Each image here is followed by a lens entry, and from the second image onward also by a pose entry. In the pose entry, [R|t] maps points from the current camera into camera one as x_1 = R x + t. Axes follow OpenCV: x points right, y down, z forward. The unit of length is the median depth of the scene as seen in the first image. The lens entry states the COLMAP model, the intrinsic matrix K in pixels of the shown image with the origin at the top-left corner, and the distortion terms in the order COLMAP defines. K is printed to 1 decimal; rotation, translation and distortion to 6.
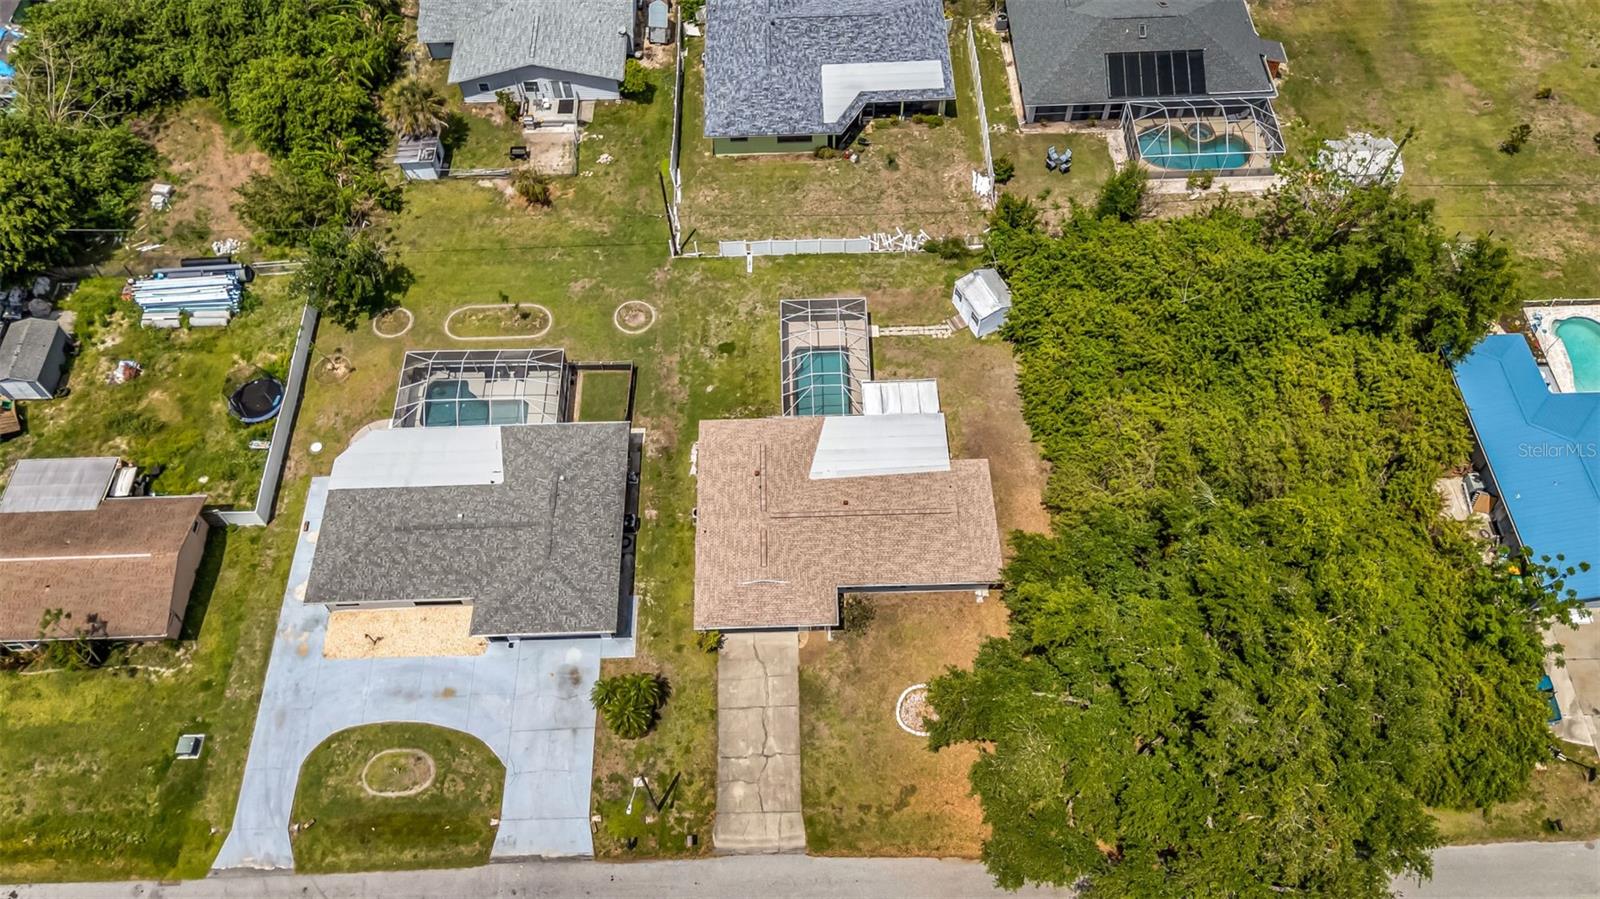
lens RADIAL K [[1175.3, 0, 799.6], [0, 1175.3, 463.4], [0, 0, 1]] dist [0.068741, -0.058019]
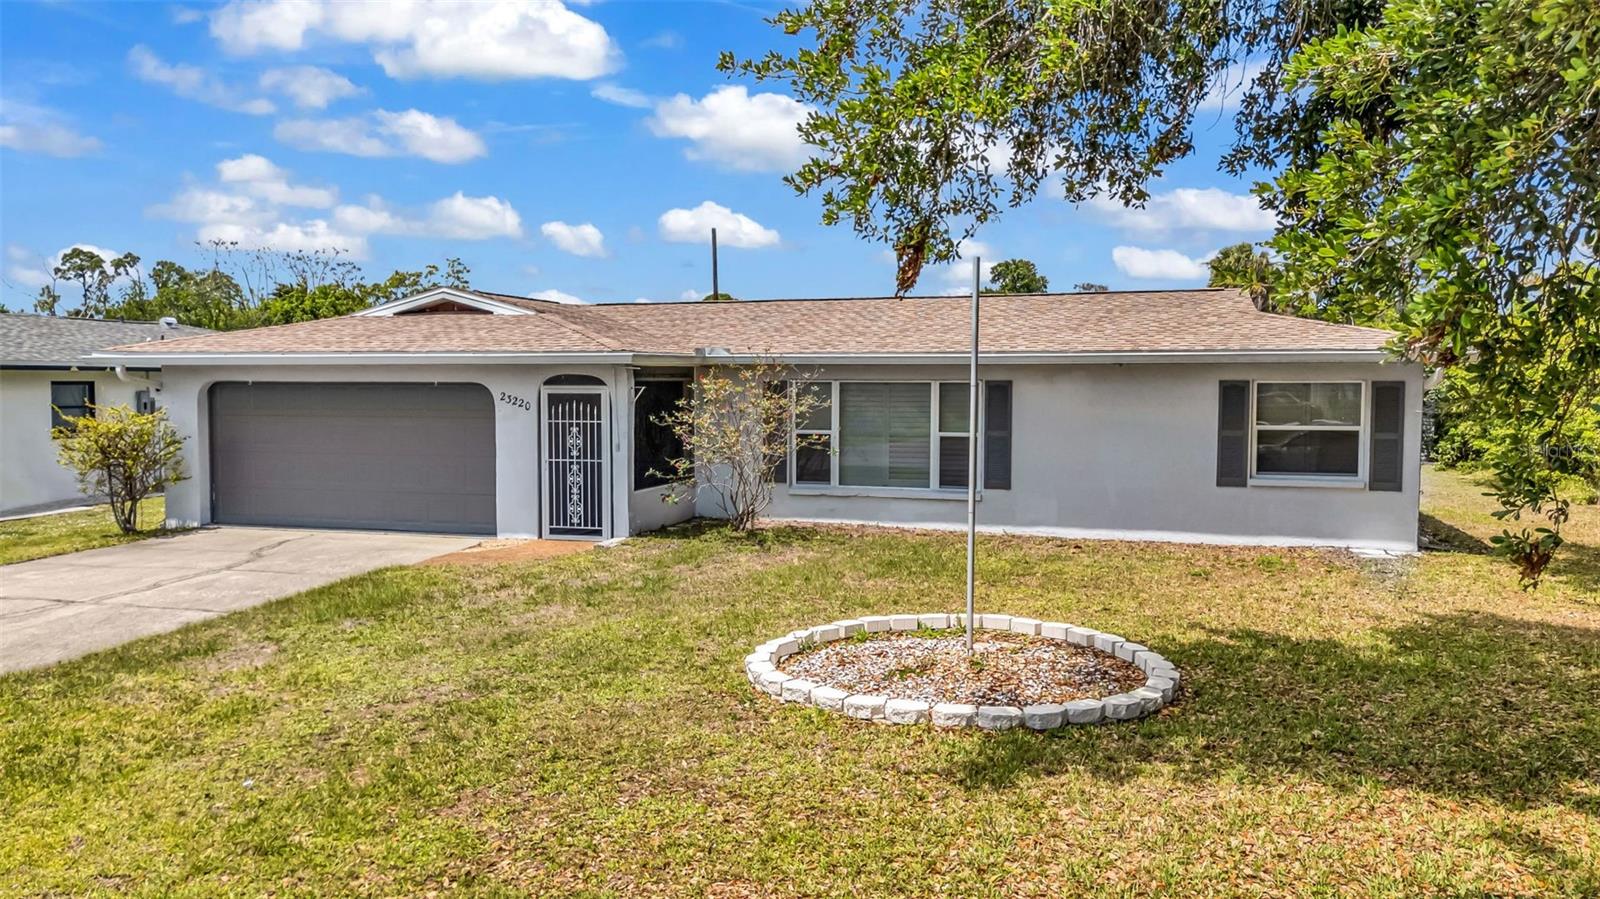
lens RADIAL K [[1182.9, 0, 800.0], [0, 1182.9, 449.5], [0, 0, 1]] dist [0.069841, -0.057765]
pose [[0.949281, 0.034442, -0.312536, 0.118314], [-0.273871, 0.578877, -0.768047, 0.277312], [0.154467, 0.814687, 0.558949, 0.823737]]
